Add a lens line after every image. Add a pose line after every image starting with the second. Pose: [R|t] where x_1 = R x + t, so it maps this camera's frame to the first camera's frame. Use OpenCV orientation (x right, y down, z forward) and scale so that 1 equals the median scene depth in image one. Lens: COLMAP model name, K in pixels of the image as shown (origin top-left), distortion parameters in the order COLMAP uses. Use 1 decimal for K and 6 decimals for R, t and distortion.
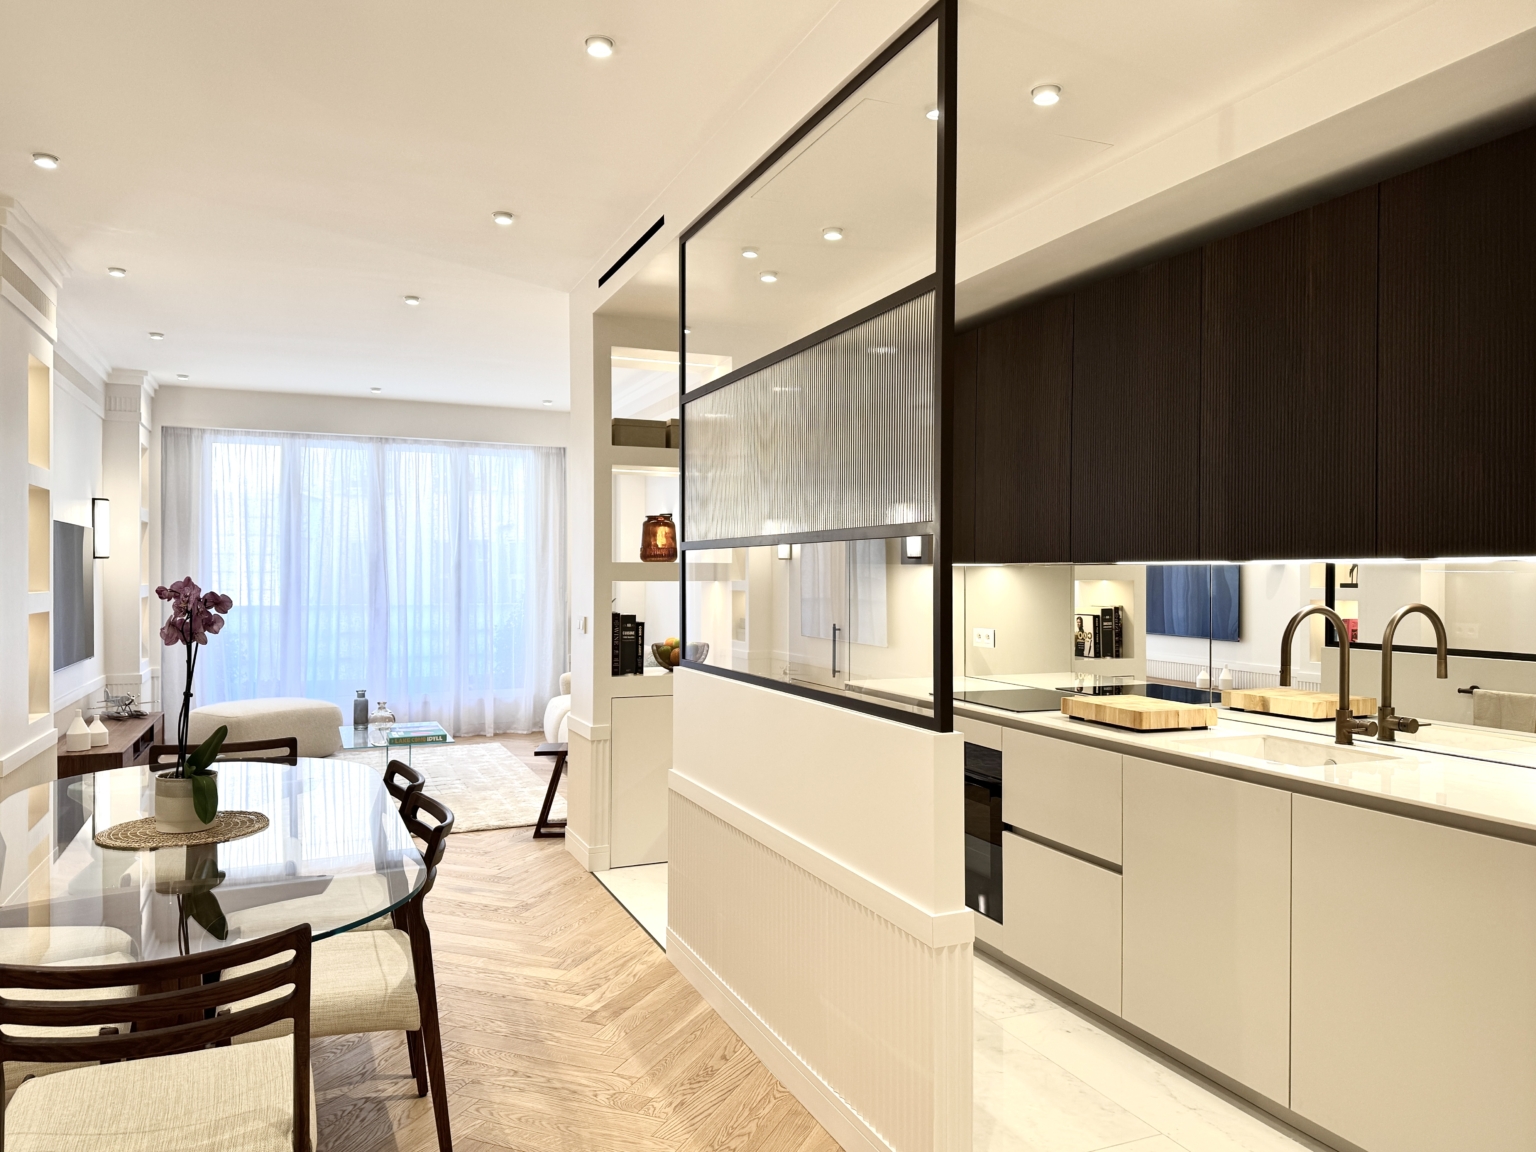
lens RADIAL K [[1084.5, 0, 765.8], [0, 1084.5, 591.4], [0, 0, 1]] dist [0.066241, -0.077662]
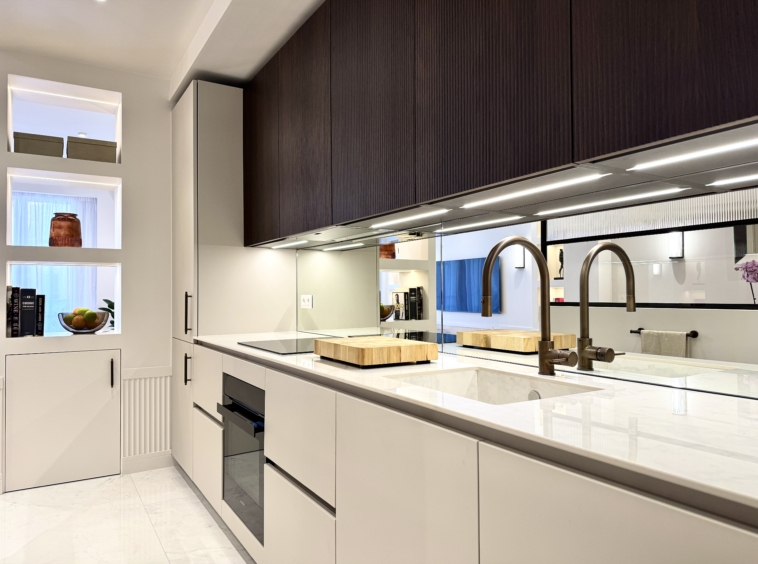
lens RADIAL K [[526.9, 0, 379.0], [0, 526.9, 282.0], [0, 0, 1]] dist [0.178998, -0.288352]
pose [[0.987280, -0.005676, 0.158891, 0.247304], [0.011763, 0.999231, -0.037391, 0.058842], [-0.158557, 0.038785, 0.986588, 0.446138]]
